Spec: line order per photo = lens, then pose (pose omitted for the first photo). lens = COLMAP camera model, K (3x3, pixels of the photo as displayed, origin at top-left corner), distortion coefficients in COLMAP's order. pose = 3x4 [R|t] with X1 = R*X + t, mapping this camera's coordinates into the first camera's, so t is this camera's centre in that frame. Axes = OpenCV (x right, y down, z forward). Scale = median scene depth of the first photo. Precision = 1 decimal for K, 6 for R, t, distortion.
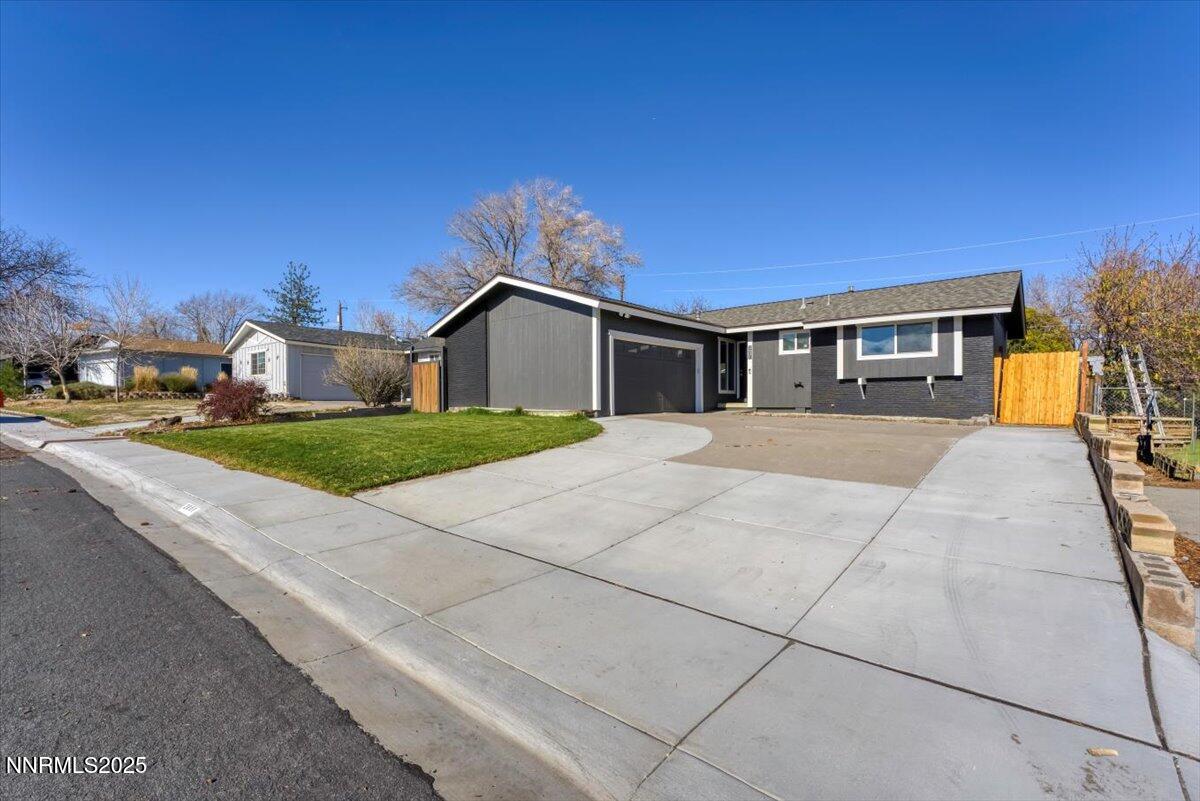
lens RADIAL K [[534.0, 0, 596.0], [0, 534.0, 406.7], [0, 0, 1]] dist [-0.002170, -0.000222]
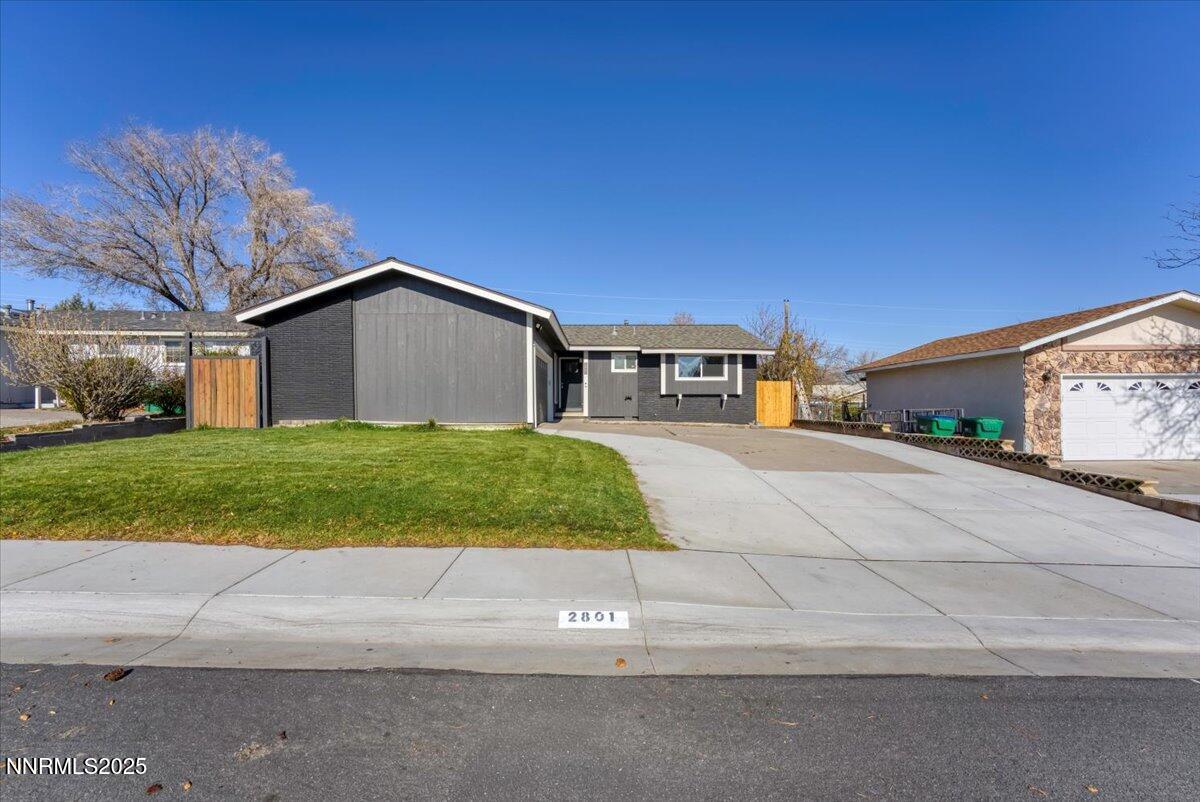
lens RADIAL K [[482.4, 0, 596.8], [0, 482.4, 410.2], [0, 0, 1]] dist [-0.002882, -0.000389]
pose [[0.754011, -0.002607, 0.656856, -0.432665], [0.001294, 0.999996, 0.002484, -0.016365], [-0.656860, -0.001023, 0.754012, 0.228008]]
